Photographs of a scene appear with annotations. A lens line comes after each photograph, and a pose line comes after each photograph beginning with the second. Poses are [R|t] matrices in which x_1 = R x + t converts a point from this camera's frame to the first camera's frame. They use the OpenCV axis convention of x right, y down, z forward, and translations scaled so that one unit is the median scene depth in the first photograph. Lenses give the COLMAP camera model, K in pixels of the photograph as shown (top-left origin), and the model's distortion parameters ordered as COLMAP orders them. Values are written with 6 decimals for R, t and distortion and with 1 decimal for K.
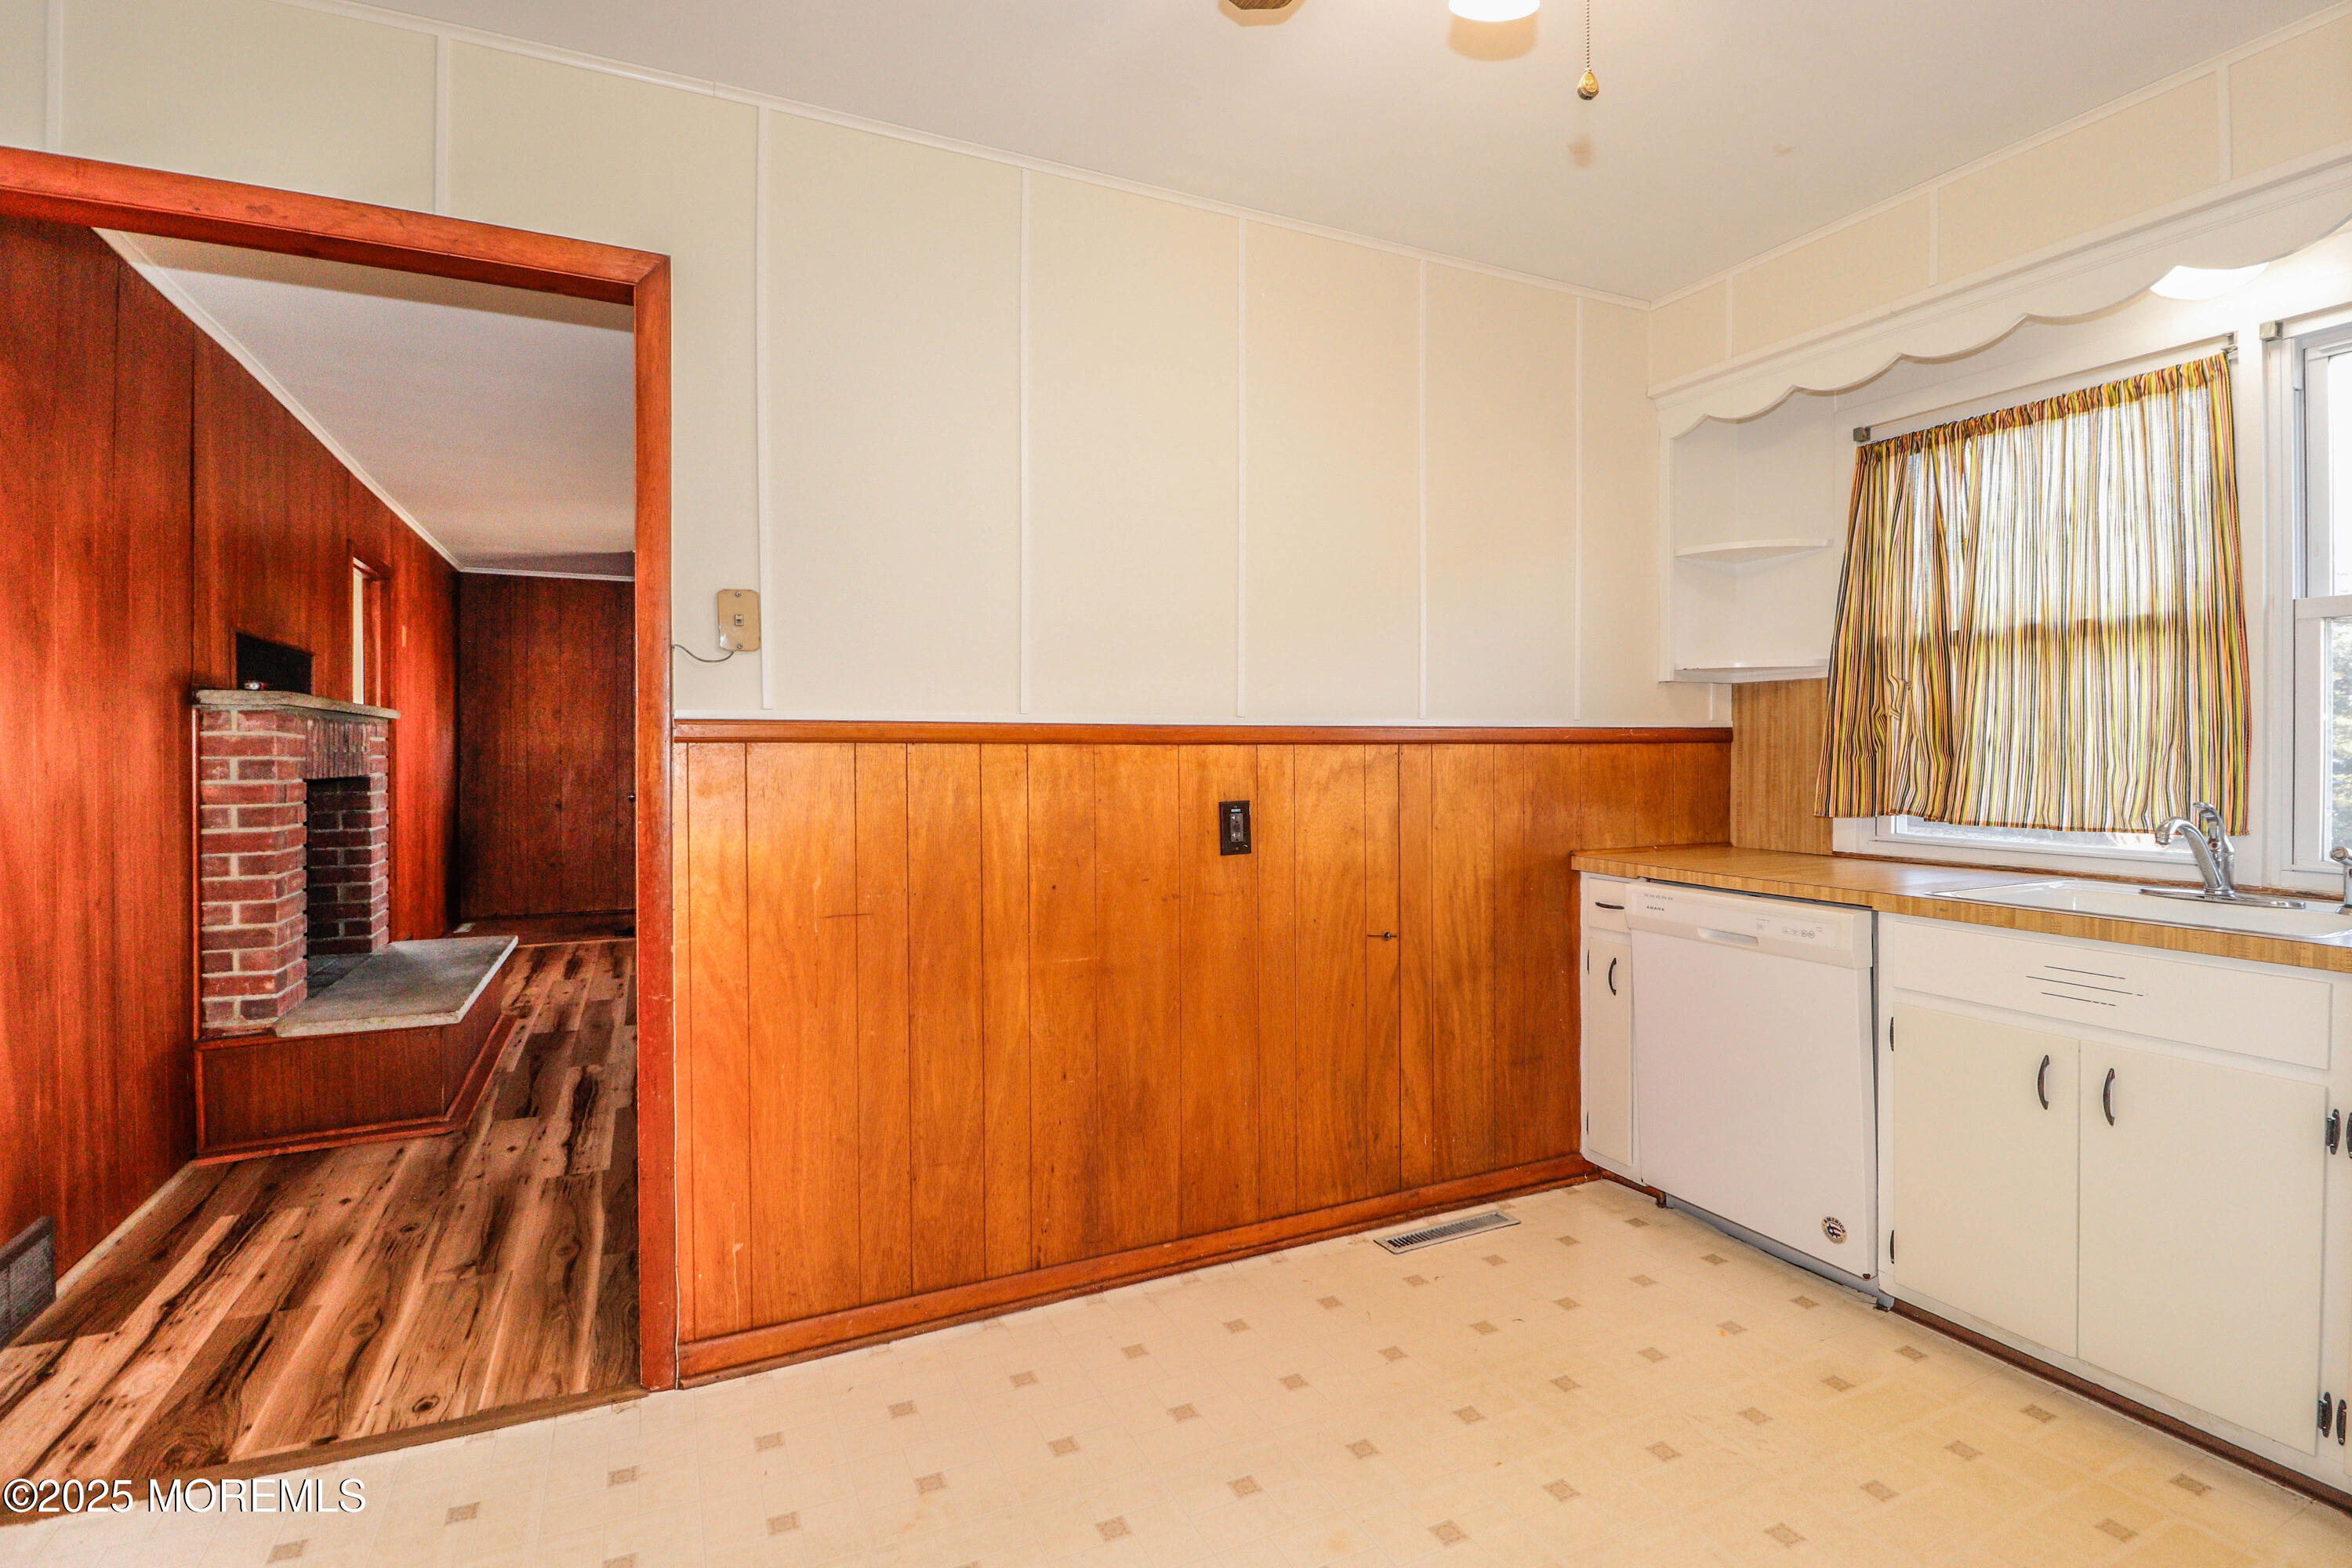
lens RADIAL K [[1130.9, 0, 1191.3], [0, 1130.9, 767.4], [0, 0, 1]] dist [0.002229, -0.011626]
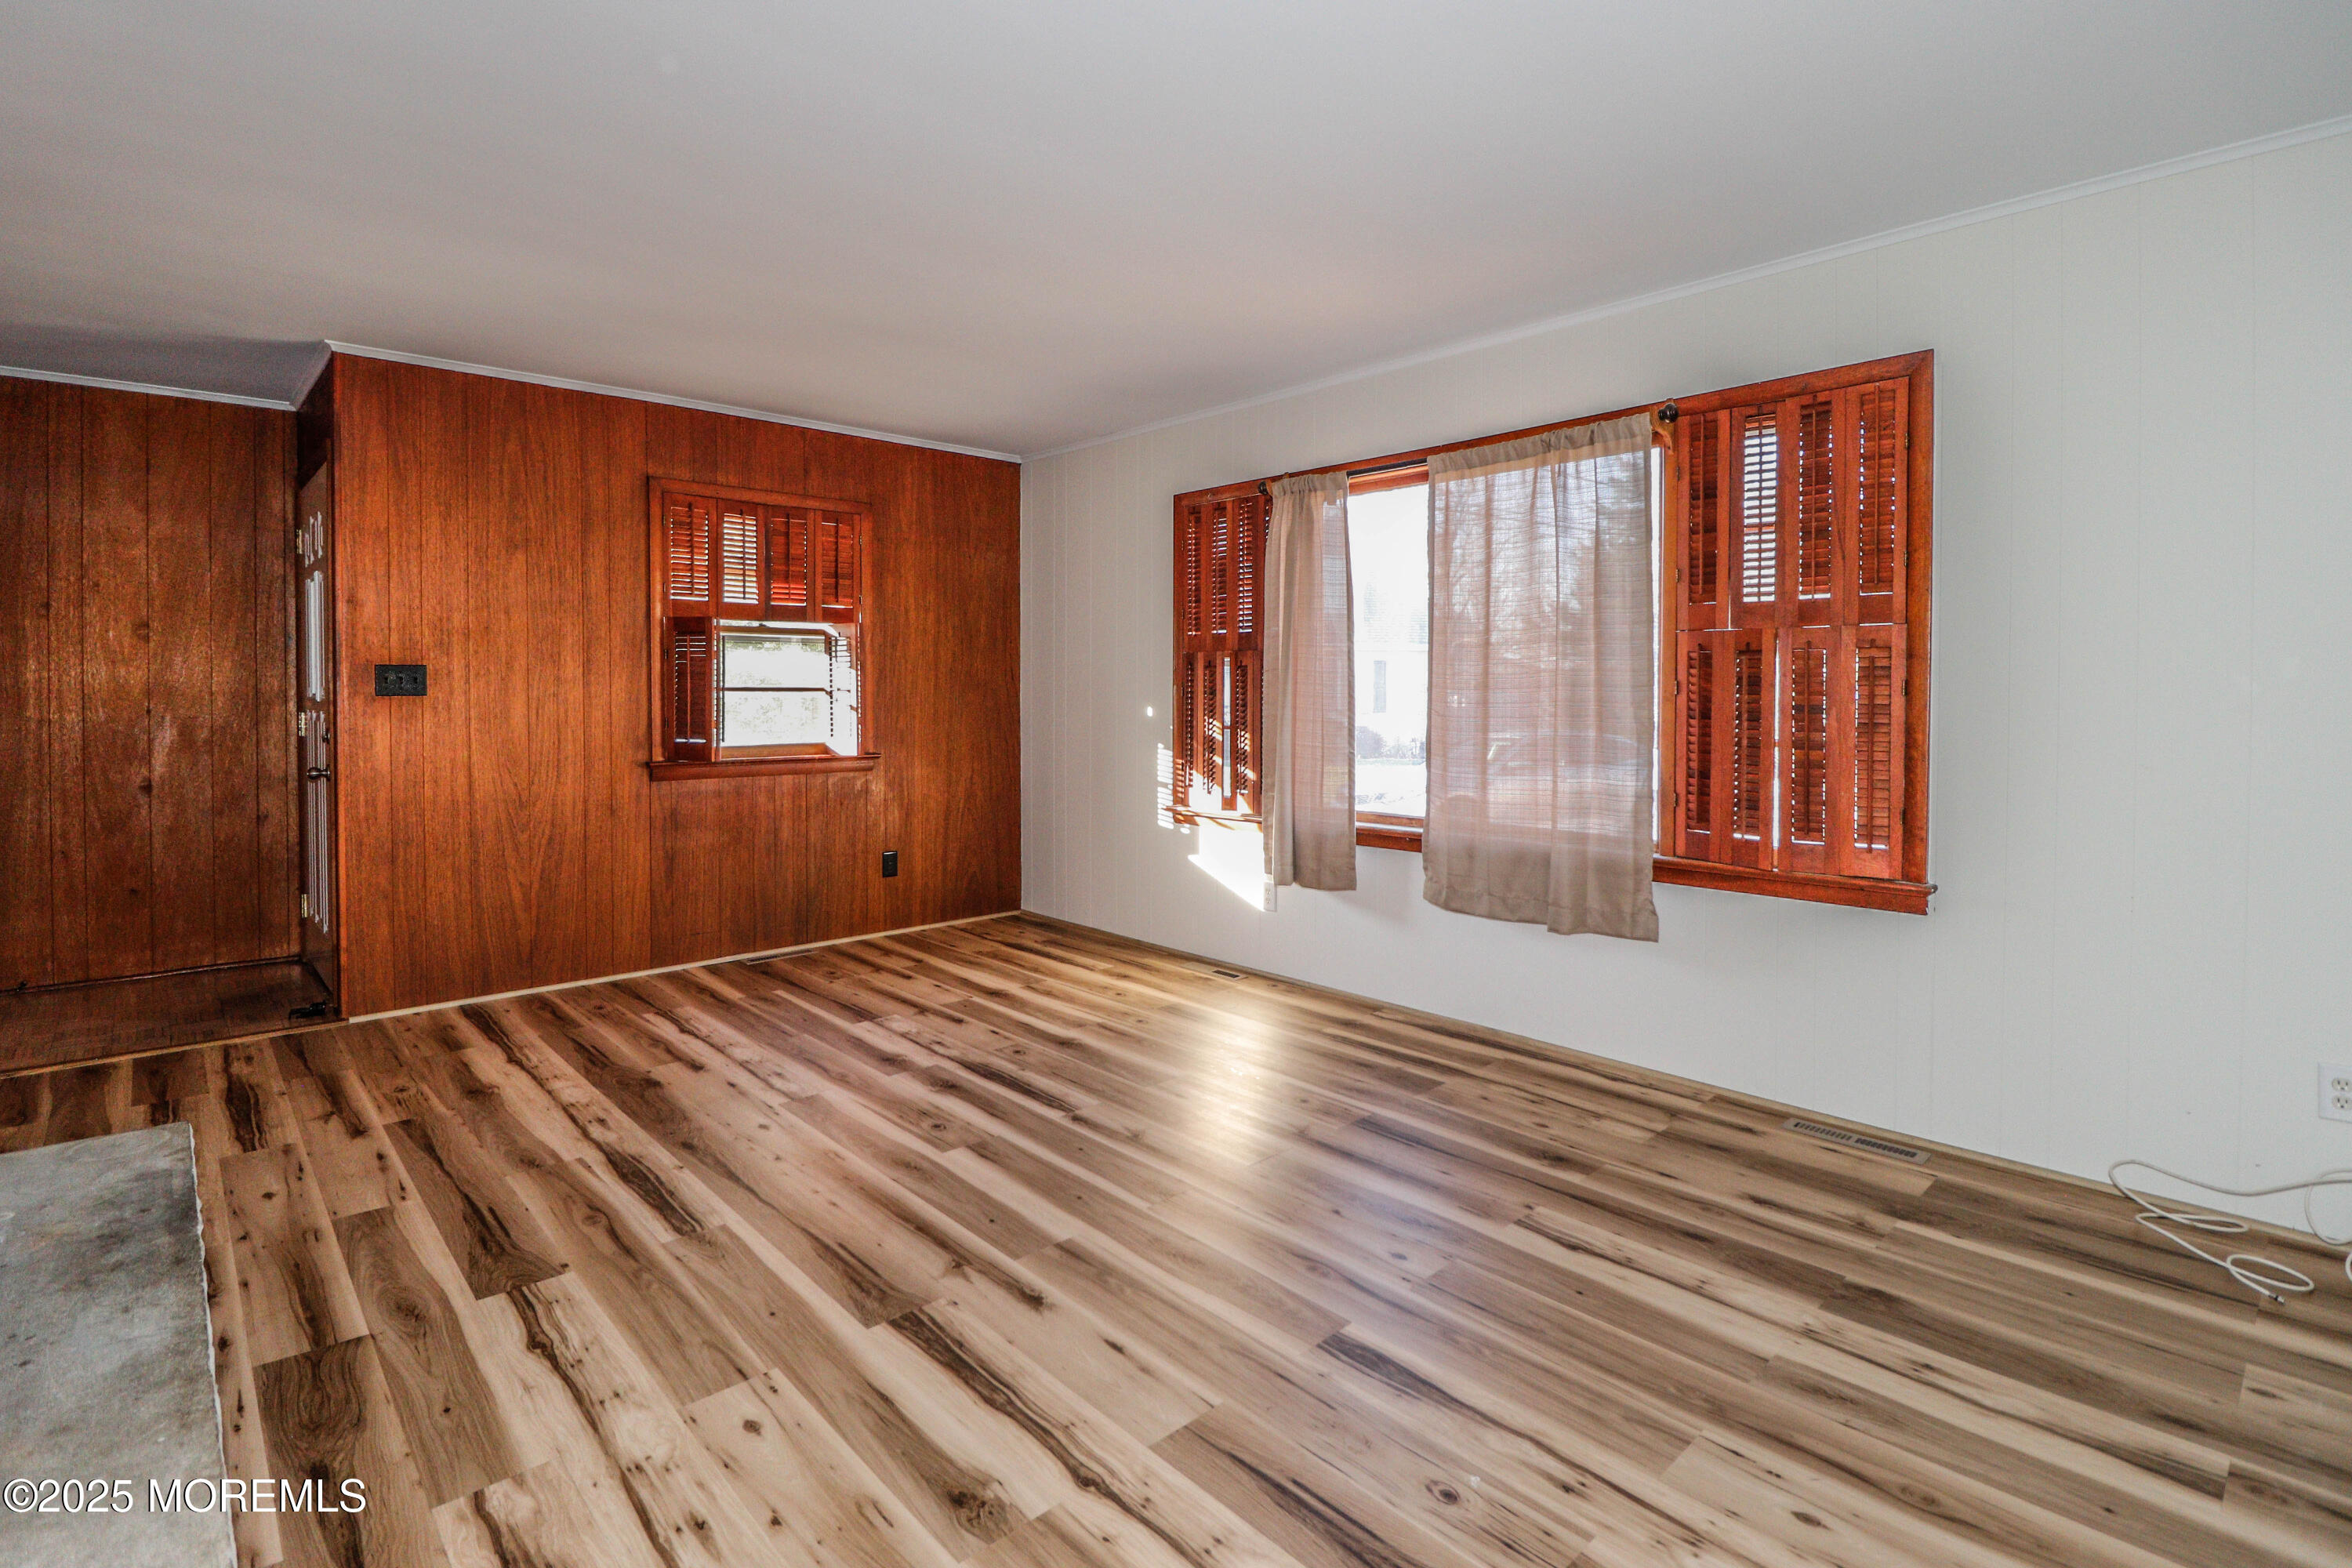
lens RADIAL K [[1132.2, 0, 1177.0], [0, 1132.2, 704.6], [0, 0, 1]] dist [0.003134, -0.012984]
pose [[0.956178, -0.003895, 0.292761, -0.517843], [0.003458, 0.999992, 0.002010, -0.018957], [-0.292767, -0.000910, 0.956183, 0.683398]]
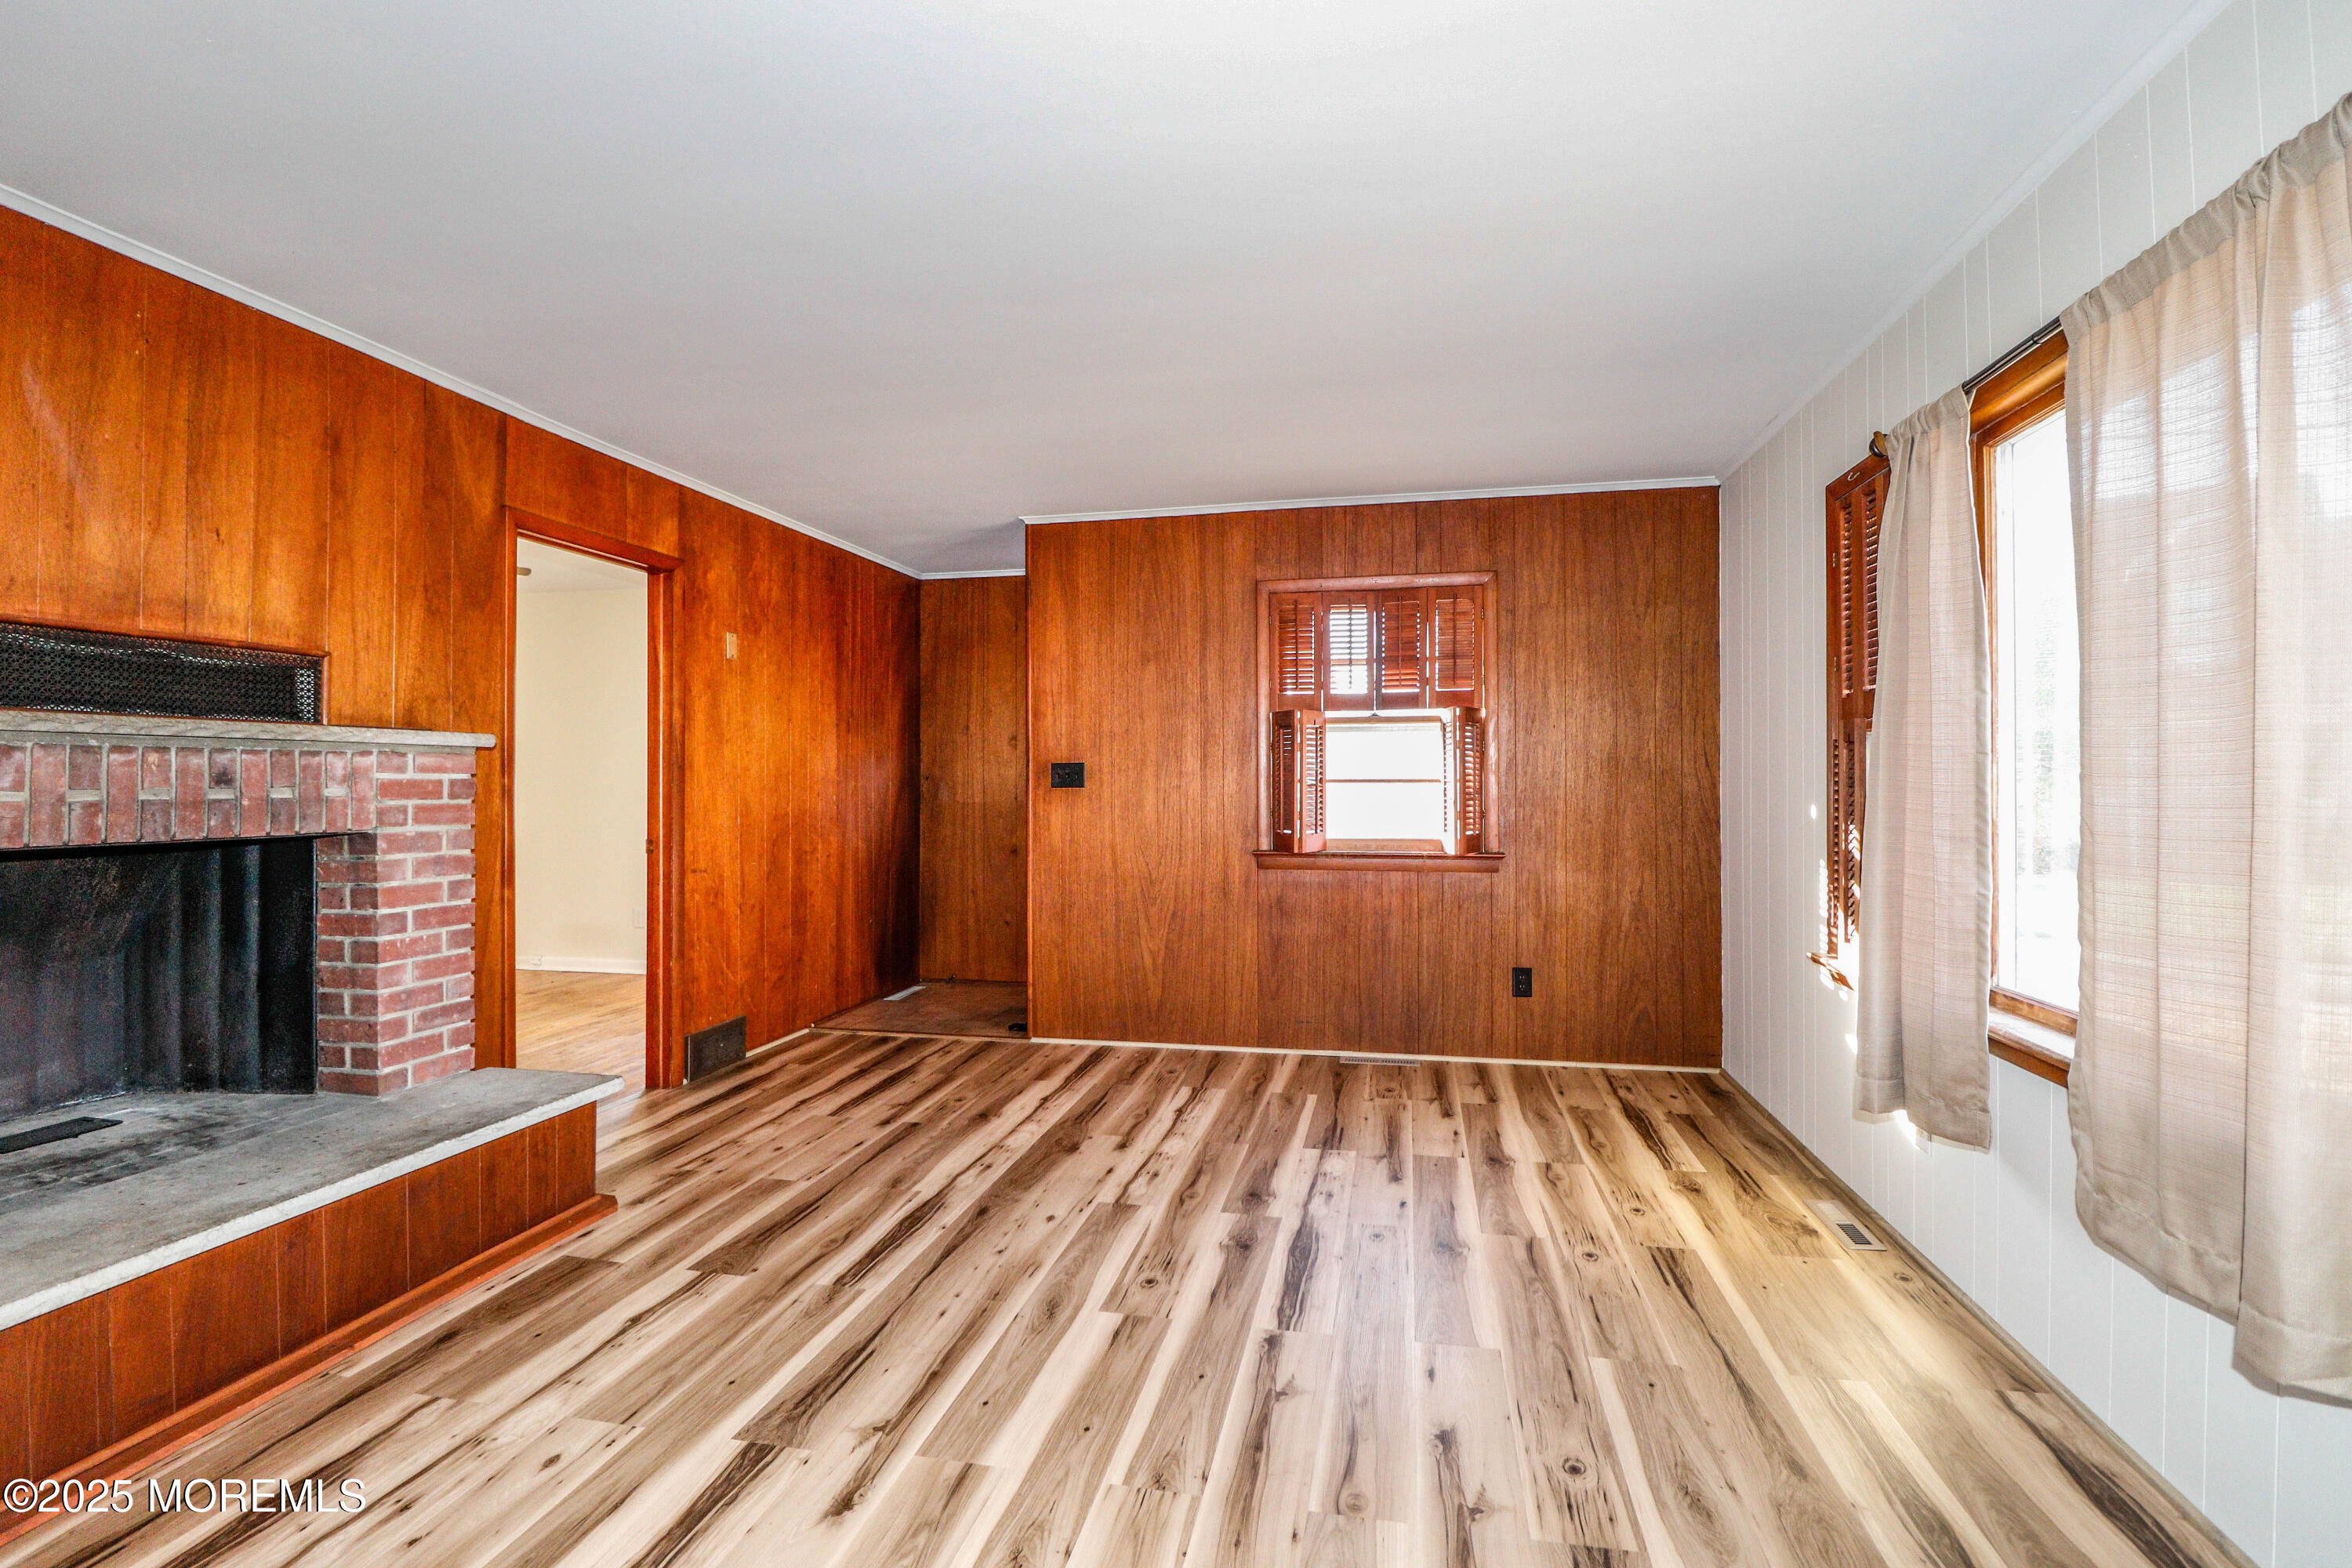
lens RADIAL K [[1099.9, 0, 1172.9], [0, 1099.9, 773.5], [0, 0, 1]] dist [0.000002, -0.012857]
pose [[0.789719, -0.009369, -0.613397, 0.057622], [-0.002198, 0.999834, -0.018102, -0.021406], [0.613465, 0.015644, 0.789567, 1.006698]]
